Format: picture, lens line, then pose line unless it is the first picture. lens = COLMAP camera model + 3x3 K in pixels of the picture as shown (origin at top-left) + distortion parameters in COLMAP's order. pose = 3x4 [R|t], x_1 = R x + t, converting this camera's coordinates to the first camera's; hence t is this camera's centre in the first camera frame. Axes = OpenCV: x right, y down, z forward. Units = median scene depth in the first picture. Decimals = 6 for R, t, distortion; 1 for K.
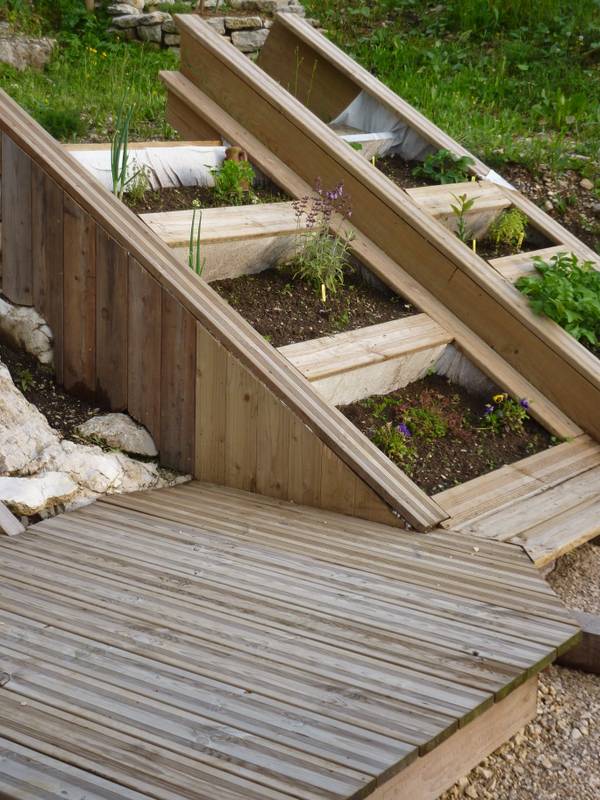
lens RADIAL K [[1410.6, 0, 300.0], [0, 1410.6, 400.0], [0, 0, 1]] dist [-0.062486, 0.430304]
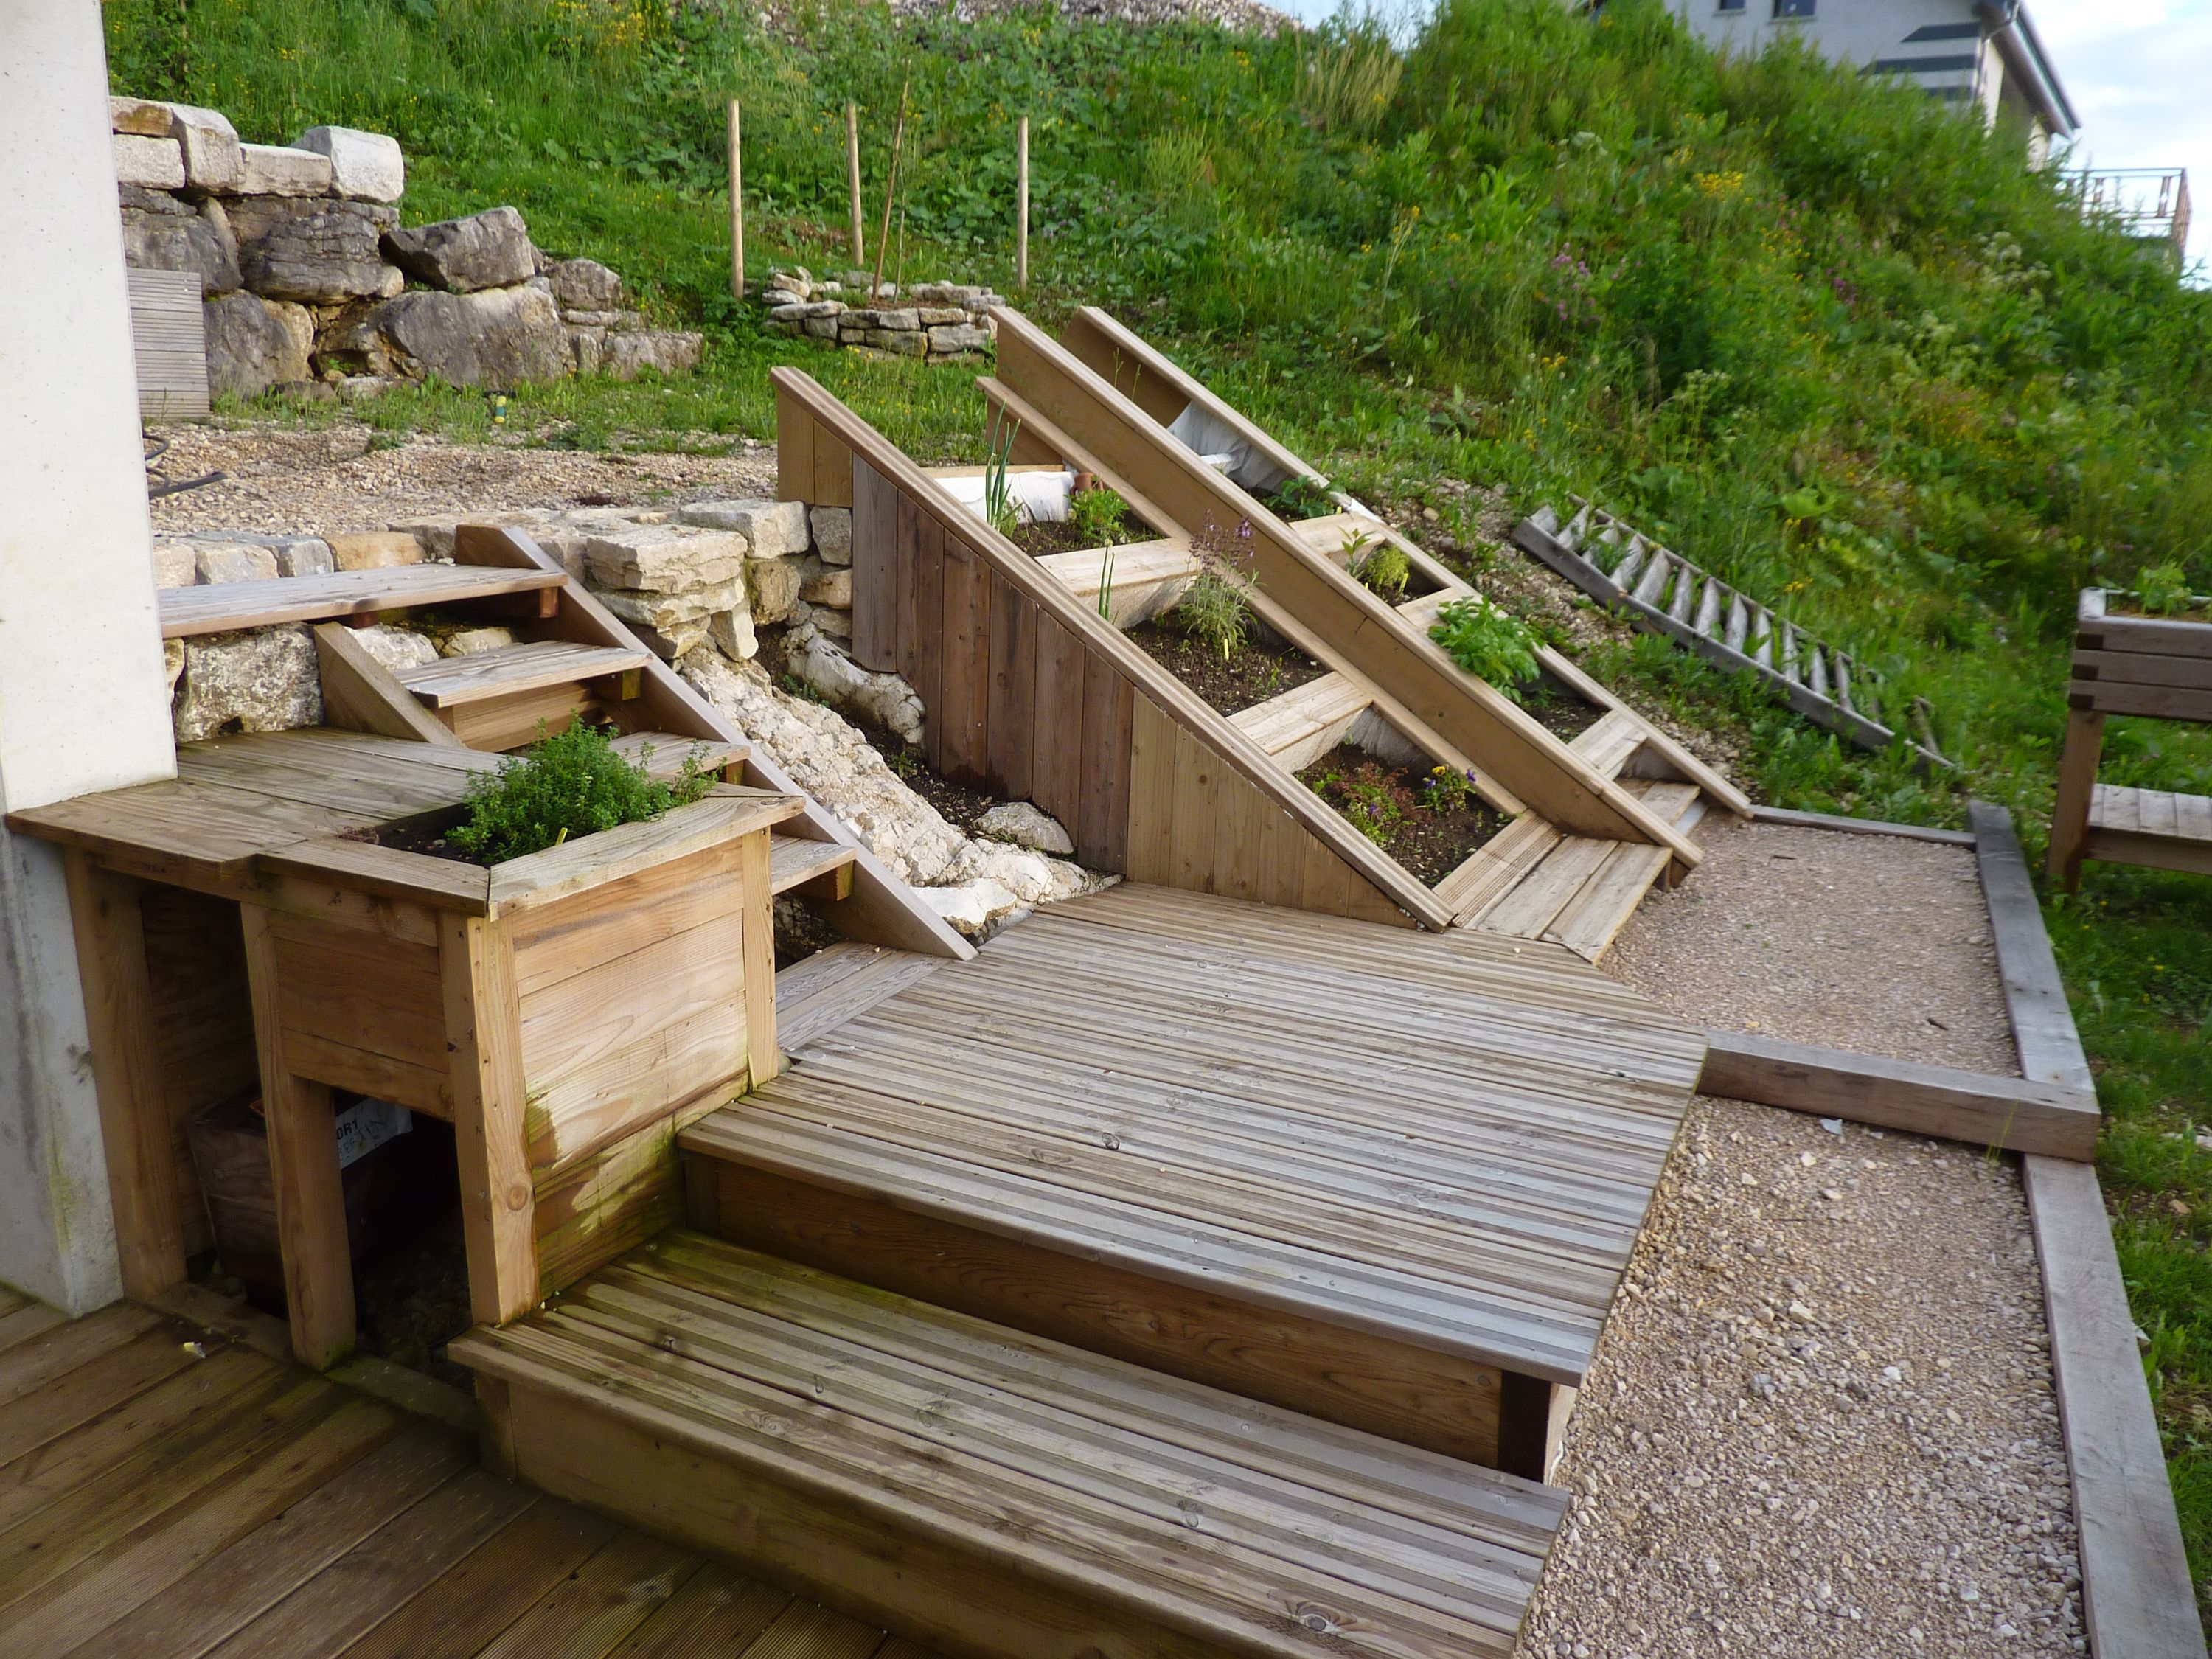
lens RADIAL K [[1666.2, 0, 1106.0], [0, 1666.2, 829.5], [0, 0, 1]] dist [0.003036, -0.000871]
pose [[0.986572, -0.035117, 0.159510, -0.249190], [0.029231, 0.998808, 0.039096, -0.012165], [-0.160692, -0.033908, 0.986422, 0.044192]]
